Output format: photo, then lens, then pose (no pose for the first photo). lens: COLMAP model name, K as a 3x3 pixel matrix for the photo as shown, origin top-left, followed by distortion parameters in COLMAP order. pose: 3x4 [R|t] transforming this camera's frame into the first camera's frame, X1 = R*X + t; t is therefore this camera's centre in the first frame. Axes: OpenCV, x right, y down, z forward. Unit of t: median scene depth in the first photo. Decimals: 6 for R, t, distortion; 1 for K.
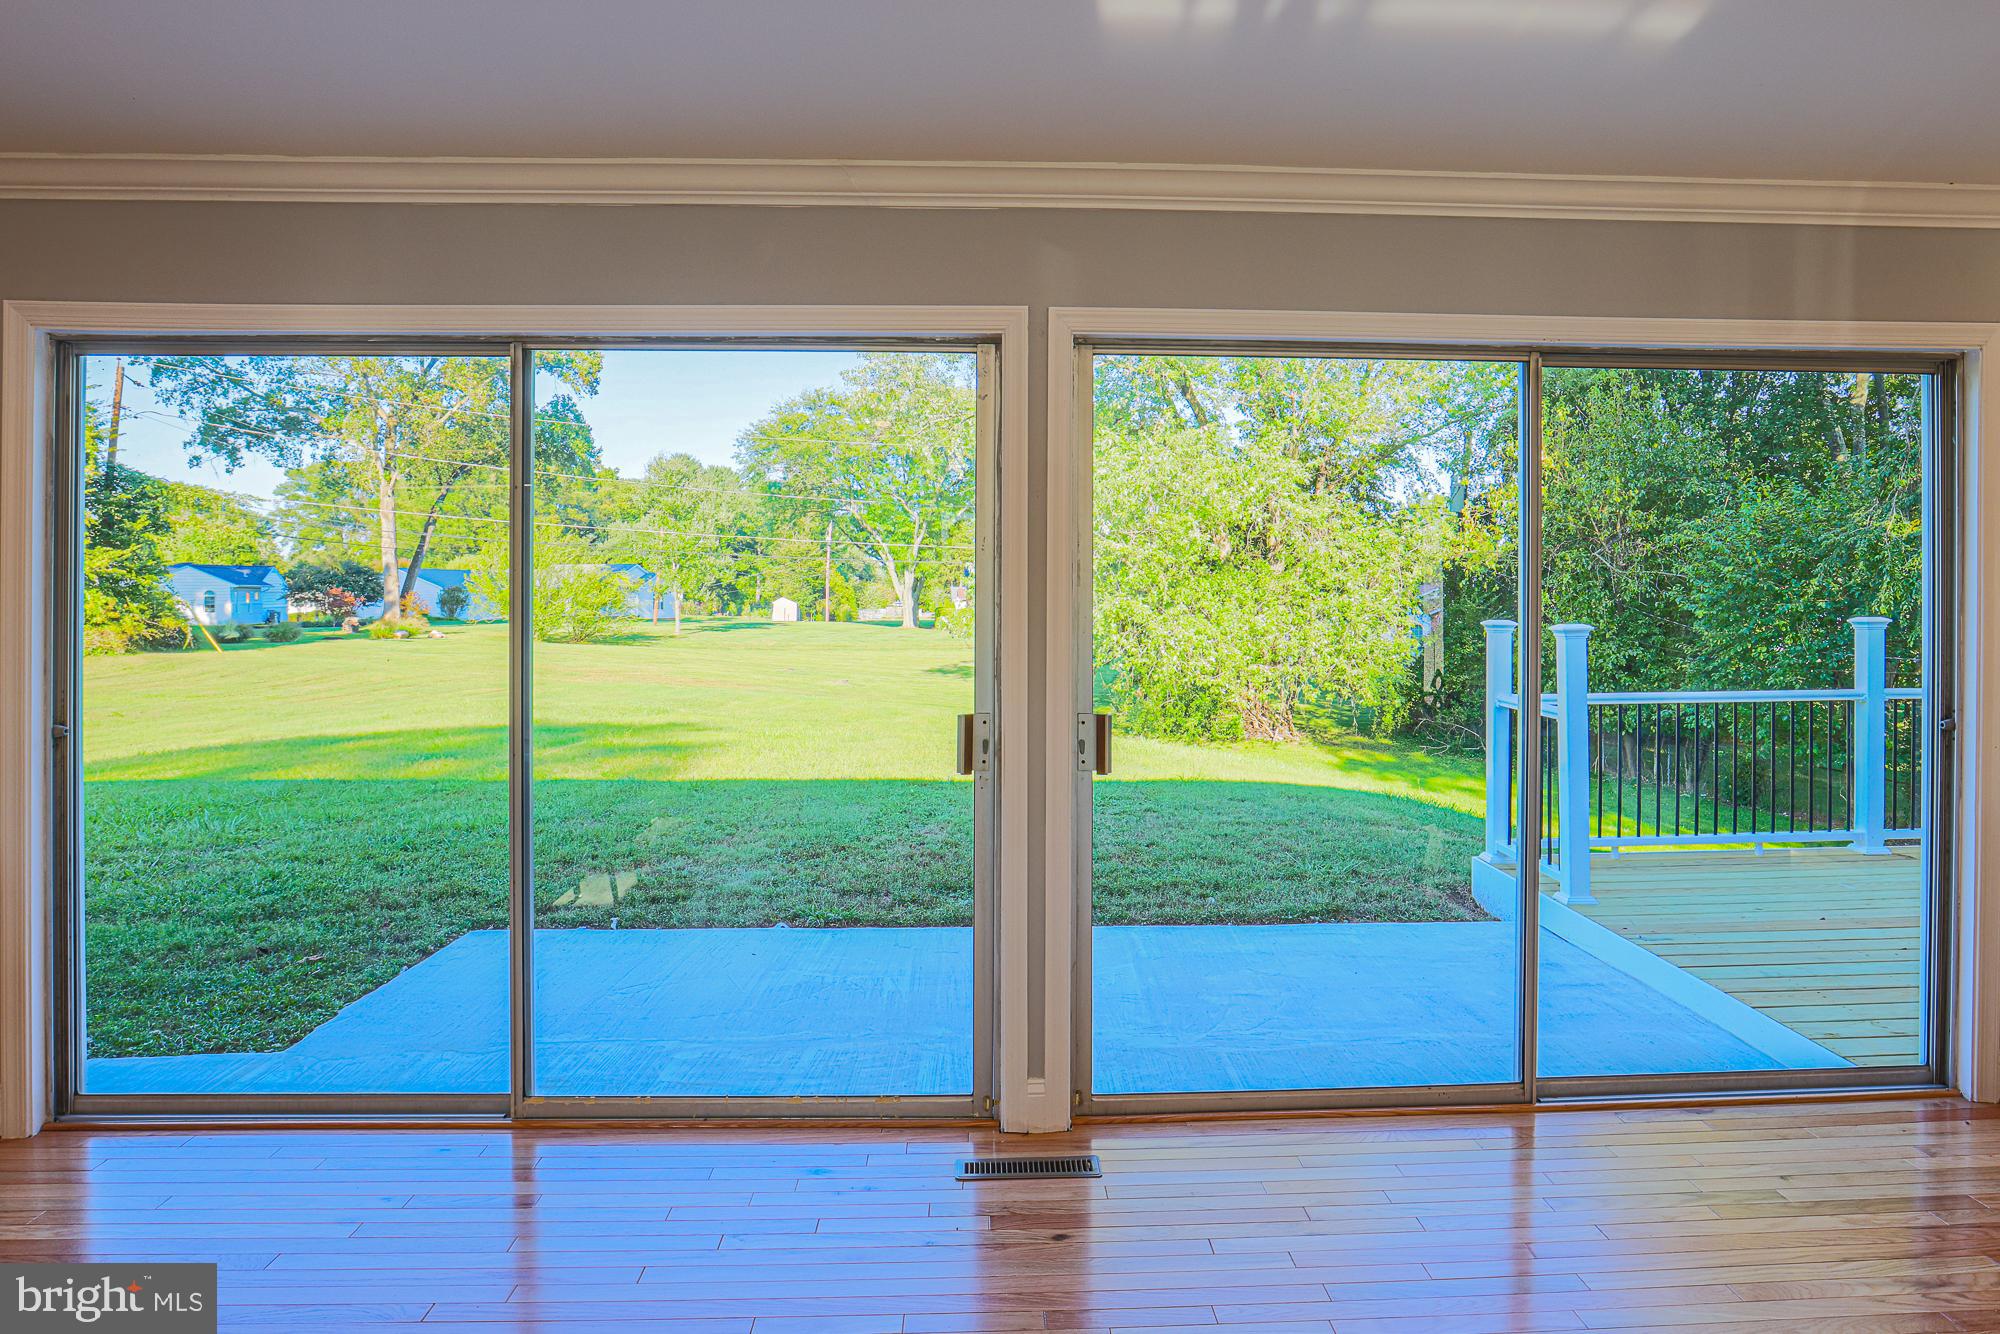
lens RADIAL K [[1197.3, 0, 1001.4], [0, 1197.3, 605.8], [0, 0, 1]] dist [-0.002989, -0.000266]
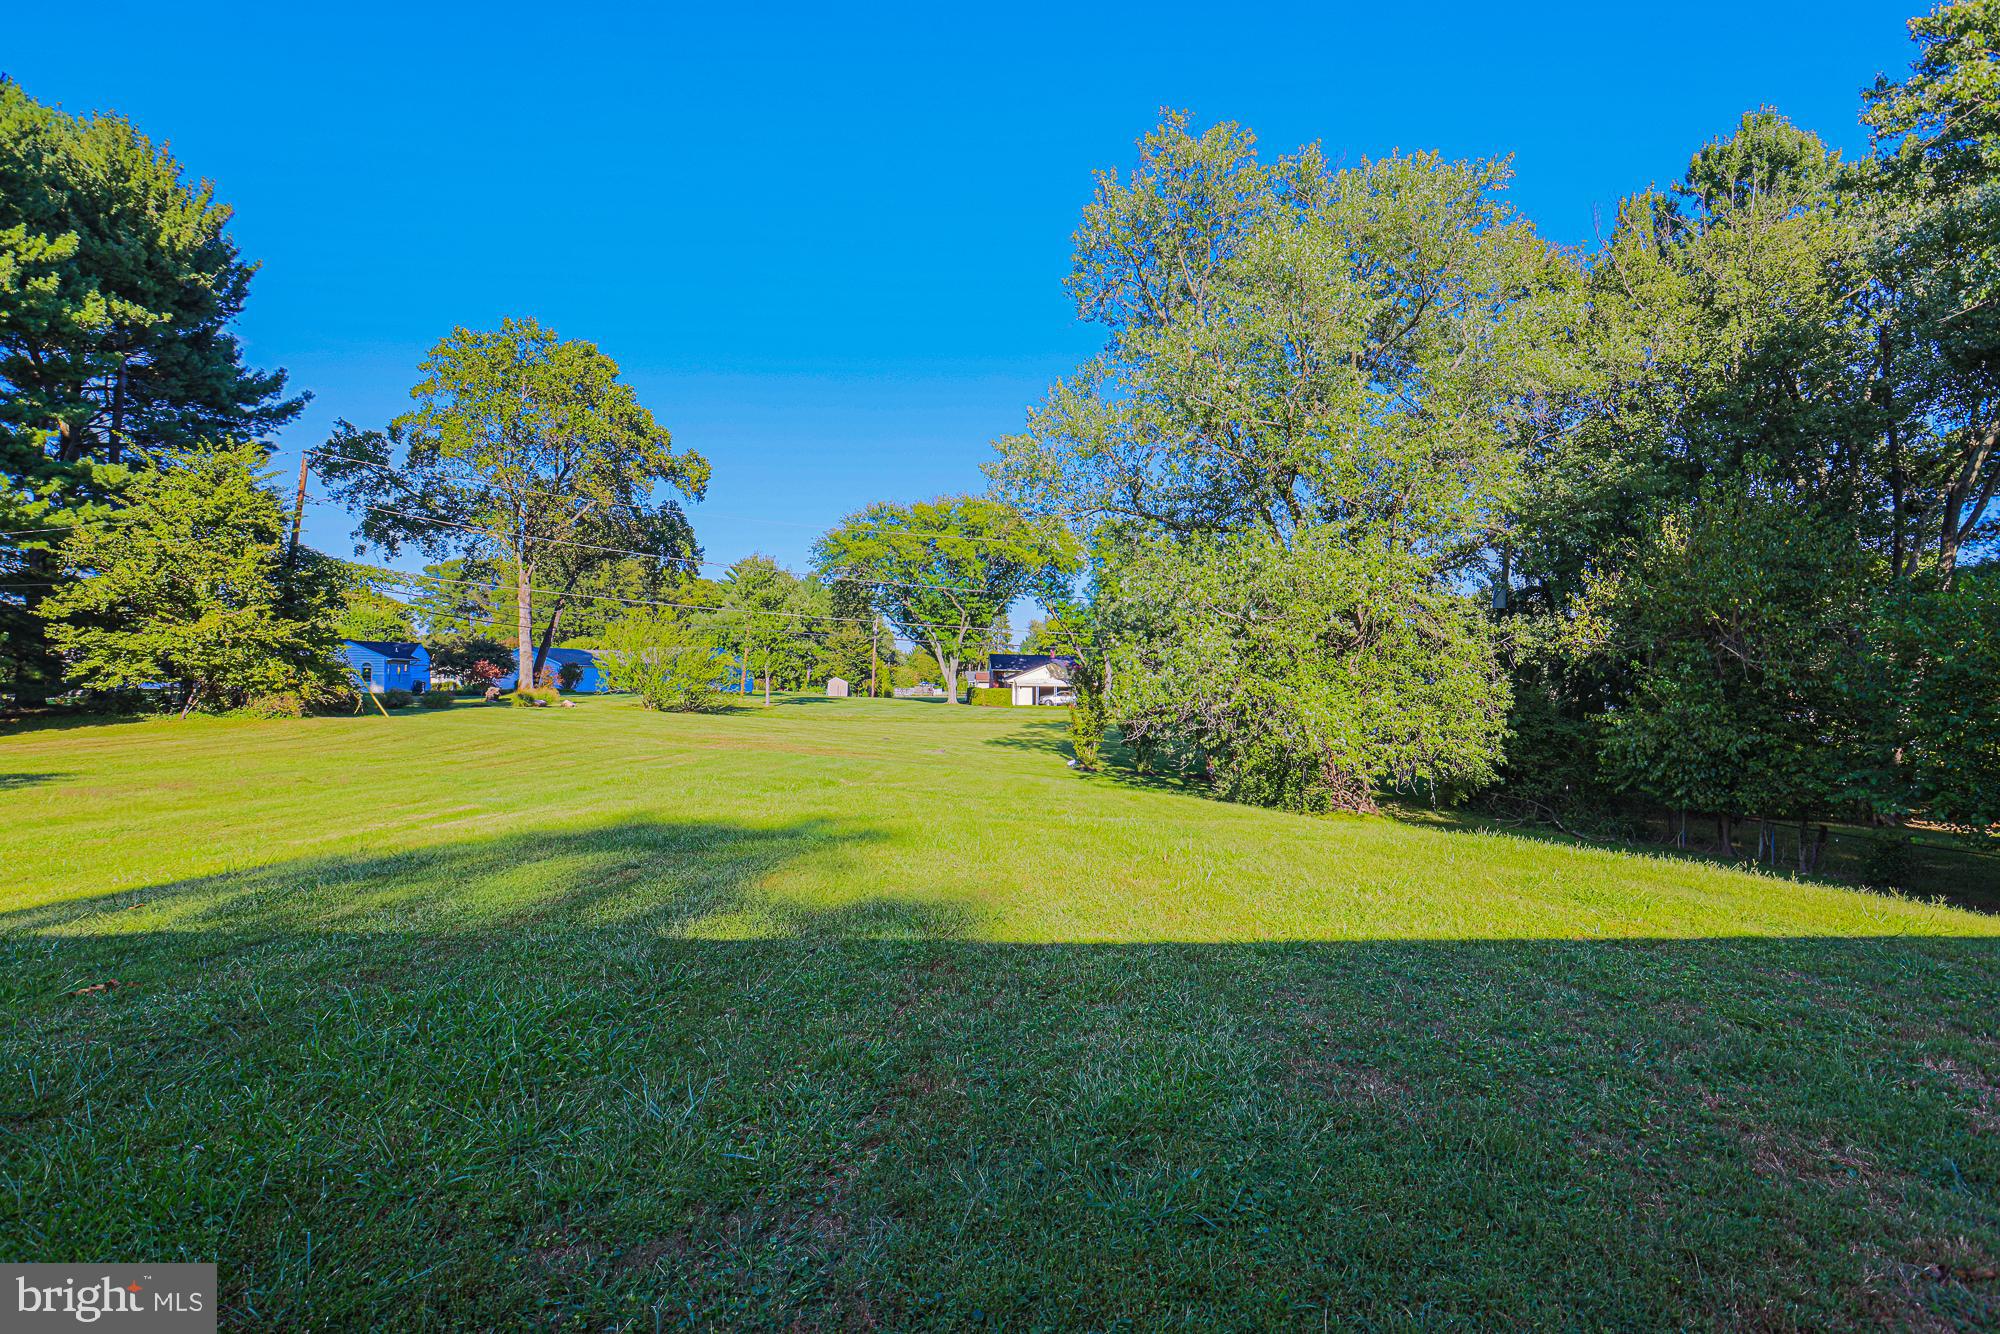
lens RADIAL K [[918.0, 0, 1000.0], [0, 918.0, 667.0], [0, 0, 1]] dist [-0.030068, 0.005600]
pose [[0.999048, 0.016253, 0.040479, -0.132234], [-0.015348, 0.999627, -0.022574, 0.003006], [-0.040831, 0.021931, 0.998925, 0.151745]]
